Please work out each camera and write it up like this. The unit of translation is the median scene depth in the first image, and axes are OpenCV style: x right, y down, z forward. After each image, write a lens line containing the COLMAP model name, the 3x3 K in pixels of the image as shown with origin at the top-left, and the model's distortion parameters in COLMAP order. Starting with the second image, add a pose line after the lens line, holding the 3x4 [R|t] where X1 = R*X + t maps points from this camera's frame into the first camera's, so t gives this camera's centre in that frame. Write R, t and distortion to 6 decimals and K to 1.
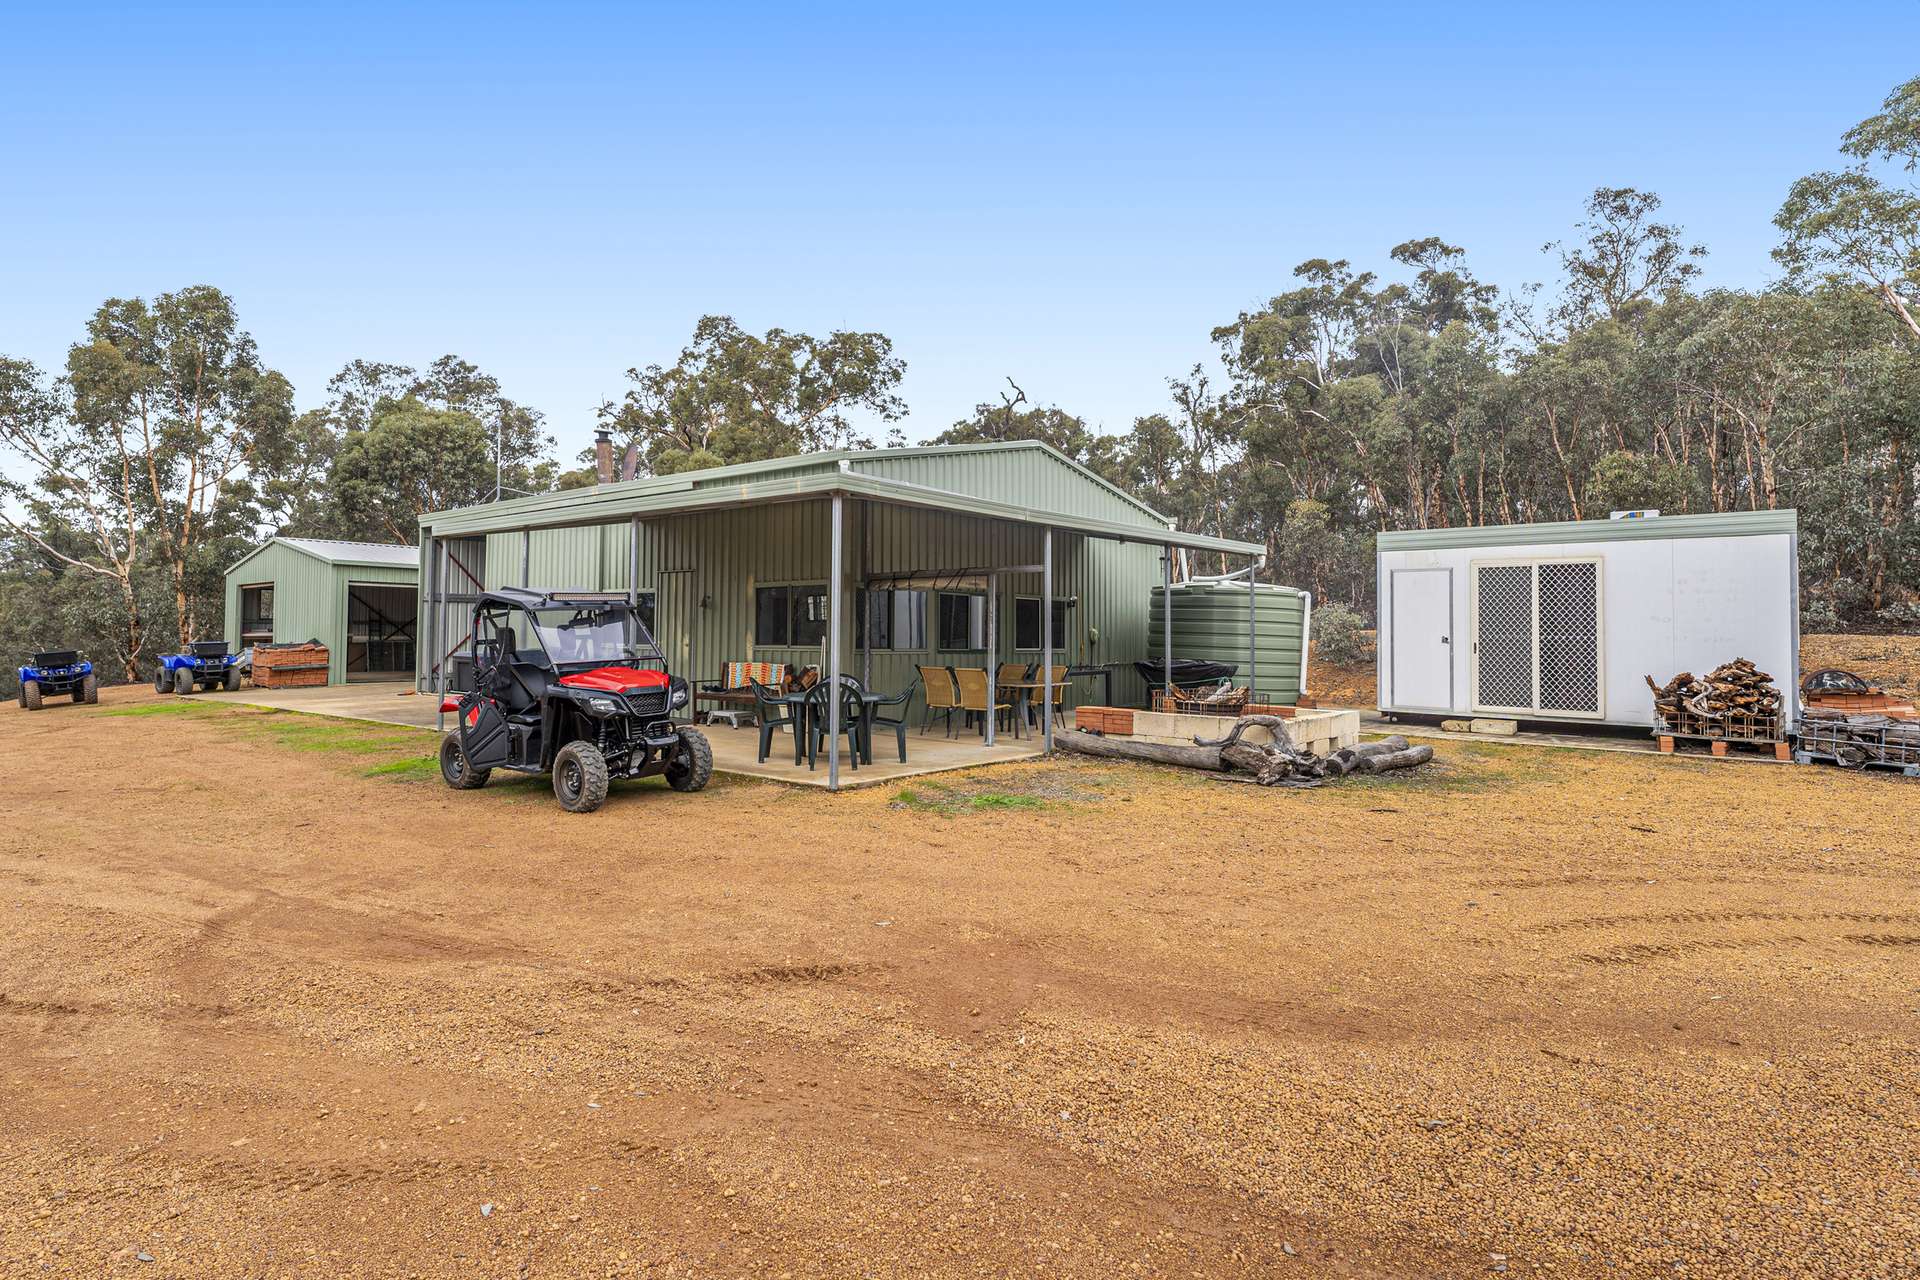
lens RADIAL K [[1021.2, 0, 960.0], [0, 1021.2, 640.0], [0, 0, 1]] dist [0.017485, 0.000535]
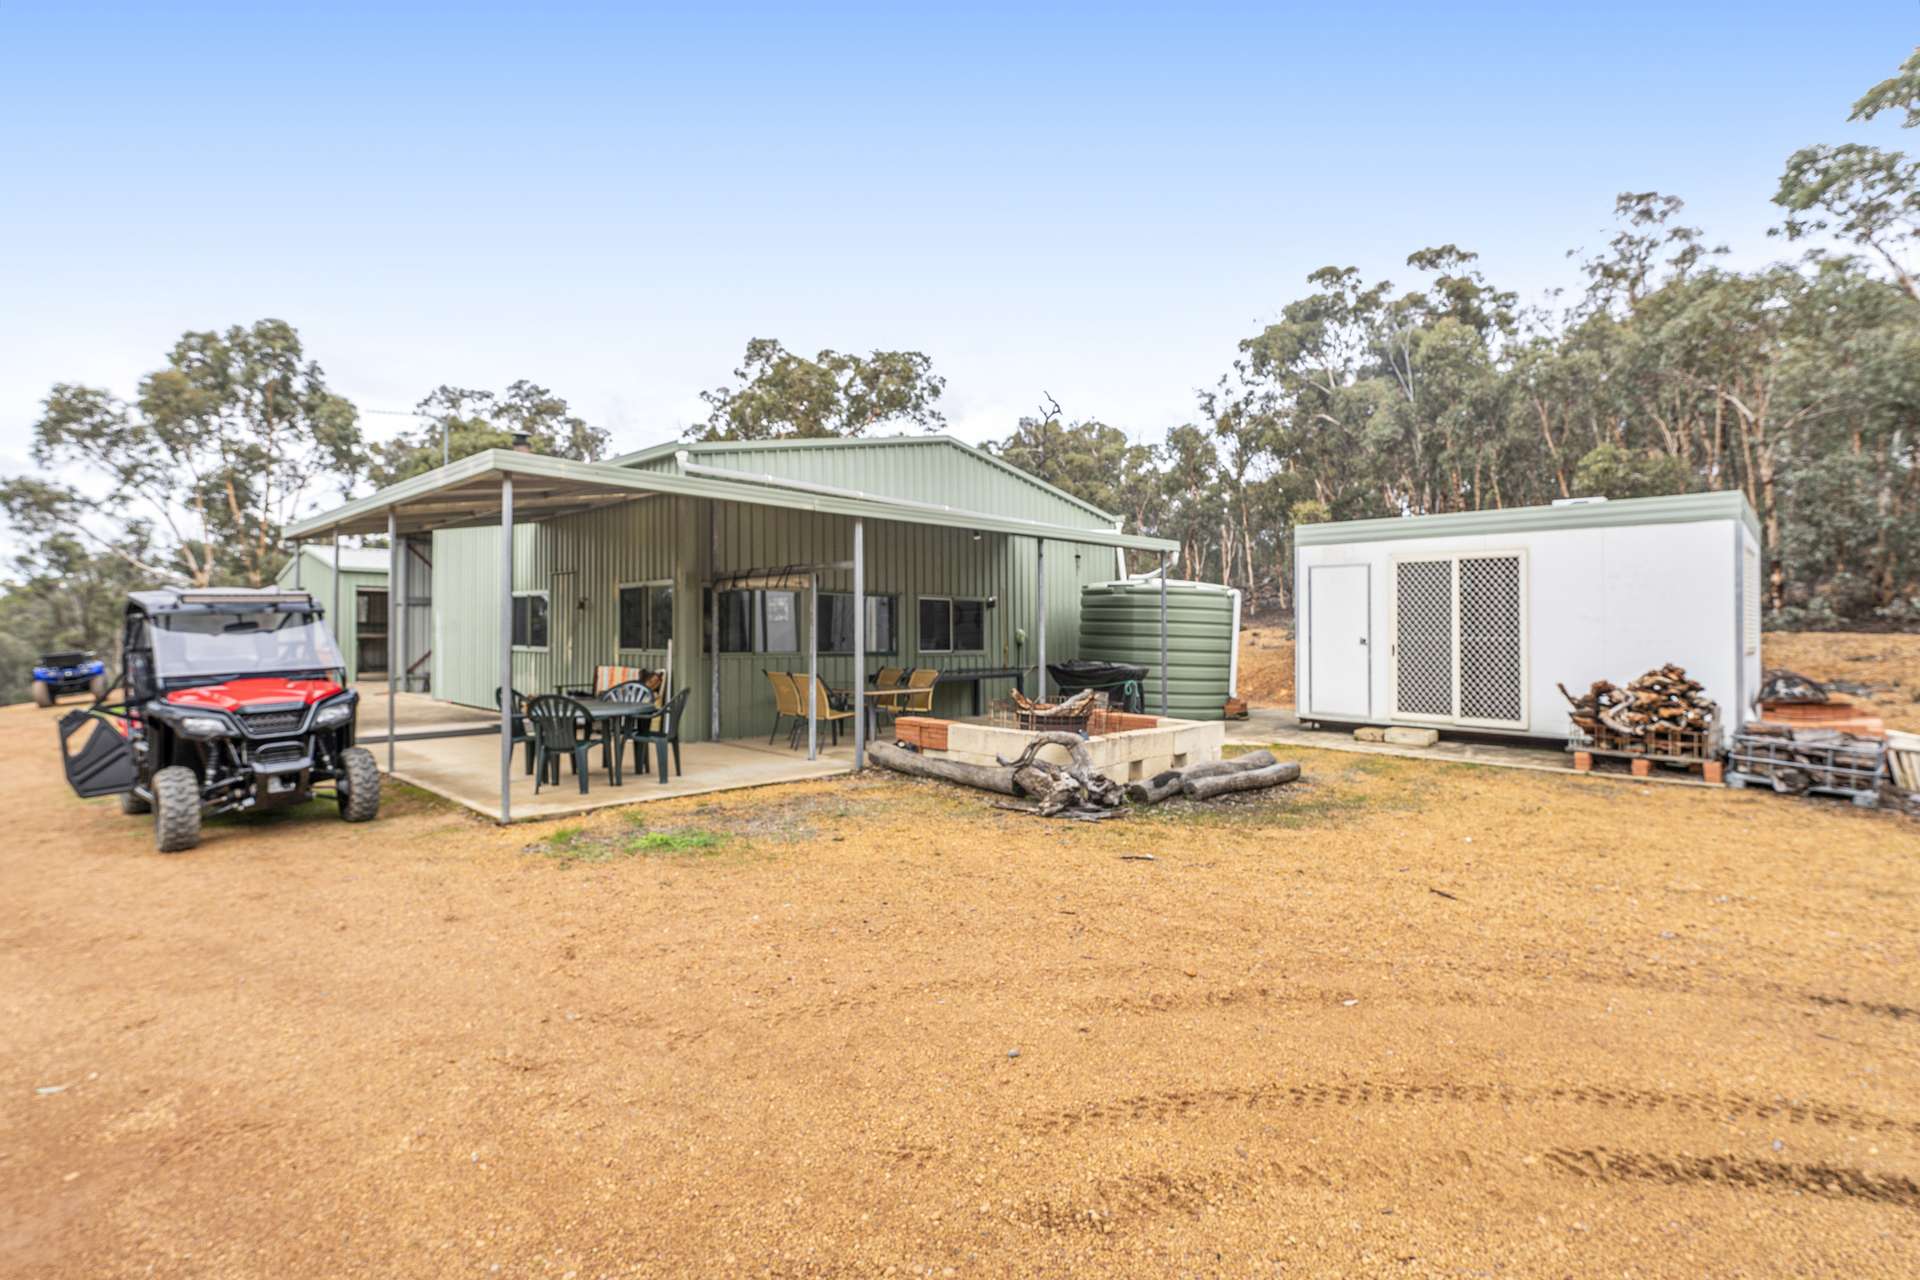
lens RADIAL K [[938.5, 0, 960.0], [0, 938.5, 640.0], [0, 0, 1]] dist [0.012133, -0.000319]
pose [[0.997663, -0.002163, -0.068289, 0.111924], [0.002305, 0.999995, 0.002003, -0.002506], [0.068284, -0.002155, 0.997664, 0.086261]]
